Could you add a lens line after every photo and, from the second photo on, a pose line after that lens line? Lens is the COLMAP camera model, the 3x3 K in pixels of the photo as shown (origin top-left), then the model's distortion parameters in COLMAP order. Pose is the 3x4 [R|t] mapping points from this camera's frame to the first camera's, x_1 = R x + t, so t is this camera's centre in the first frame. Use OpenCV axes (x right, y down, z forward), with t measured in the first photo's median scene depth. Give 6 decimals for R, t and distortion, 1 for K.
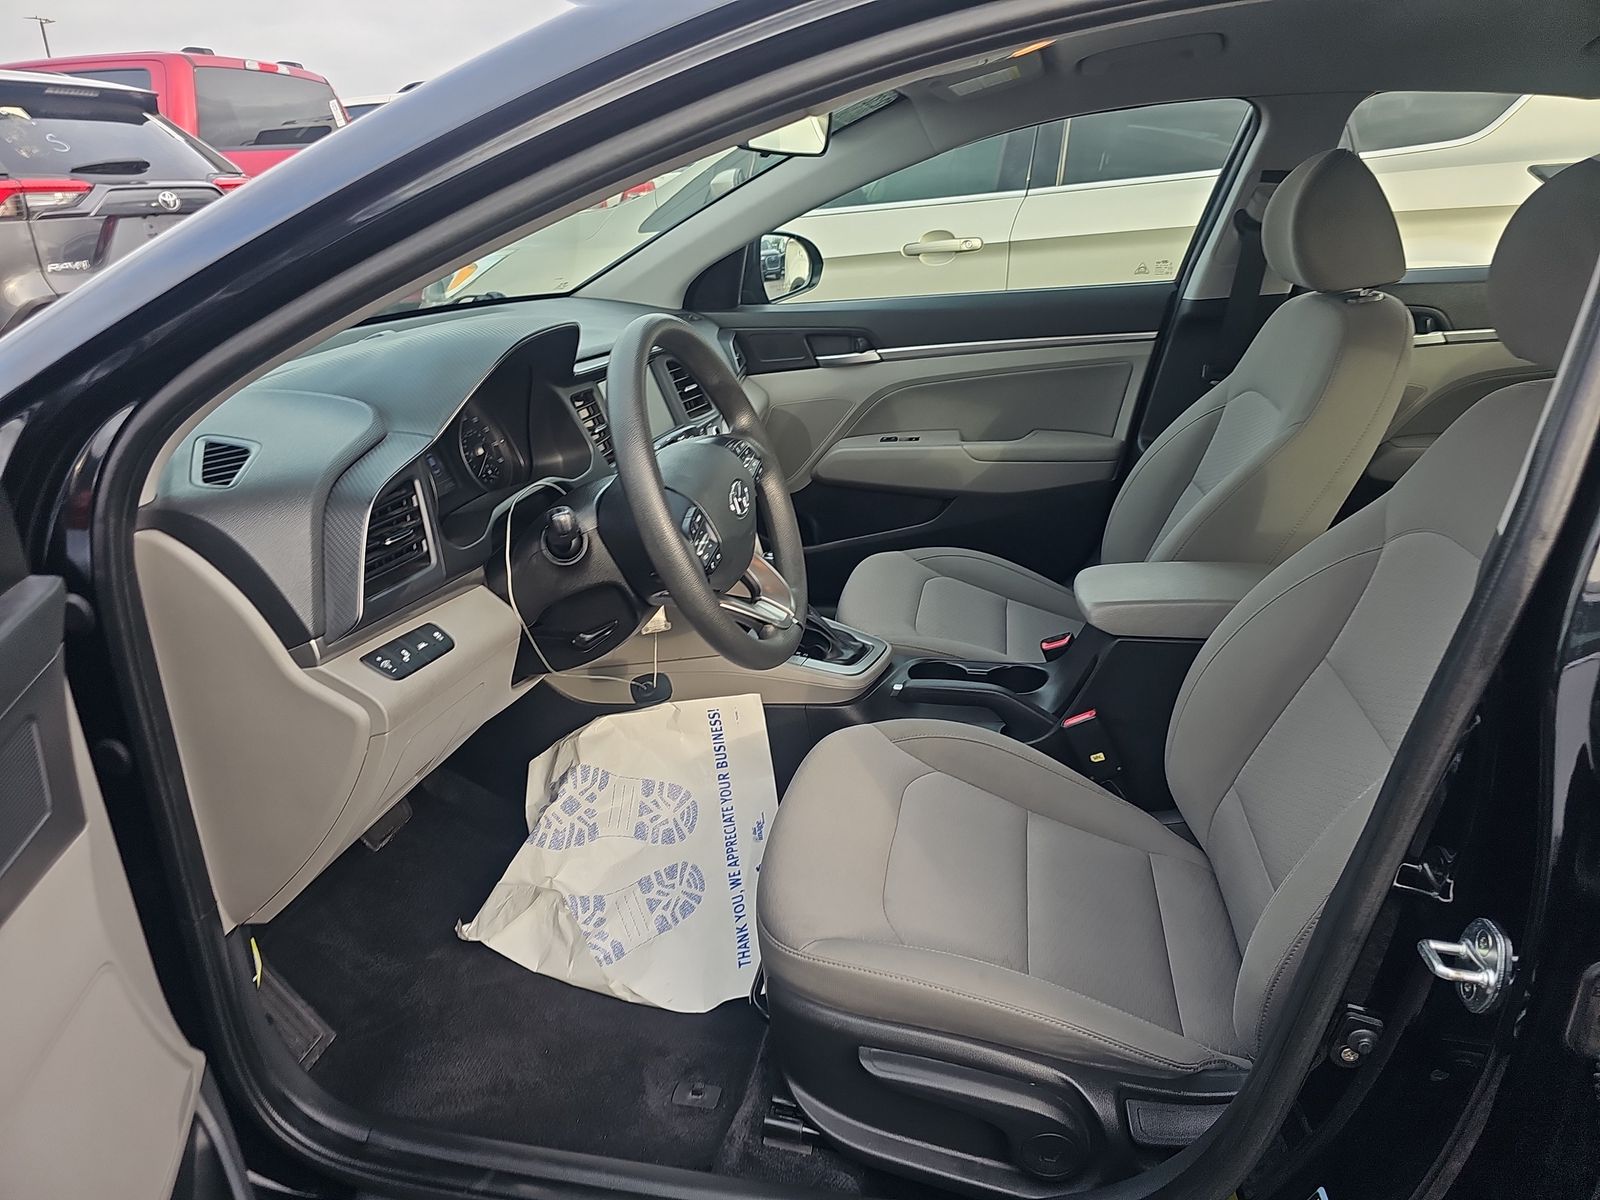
lens RADIAL K [[1088.9, 0, 800.9], [0, 1088.9, 608.0], [0, 0, 1]] dist [0.038982, -0.039366]
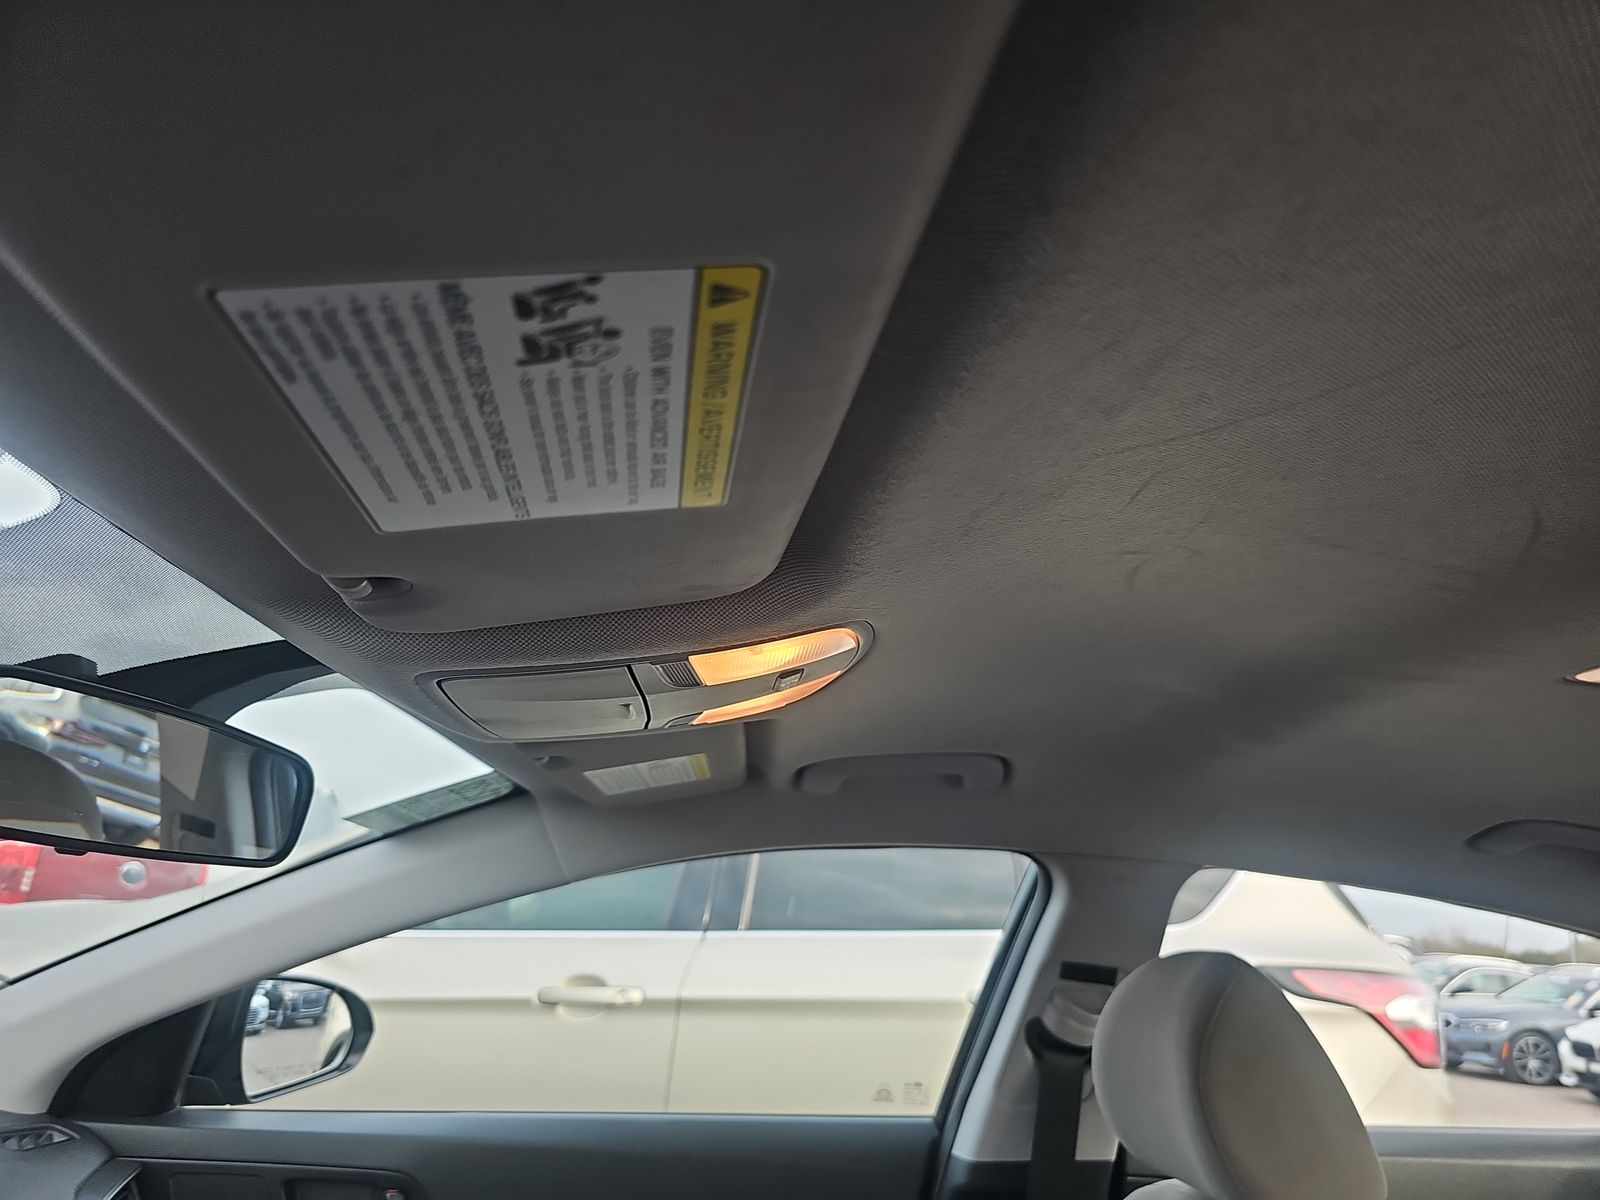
lens RADIAL K [[1088.9, 0, 800.9], [0, 1088.9, 608.0], [0, 0, 1]] dist [0.038982, -0.039366]
pose [[0.956518, 0.167741, 0.238612, 0.047189], [0.006393, 0.805827, -0.592116, -0.107298], [-0.291602, 0.567896, 0.769716, 0.248614]]
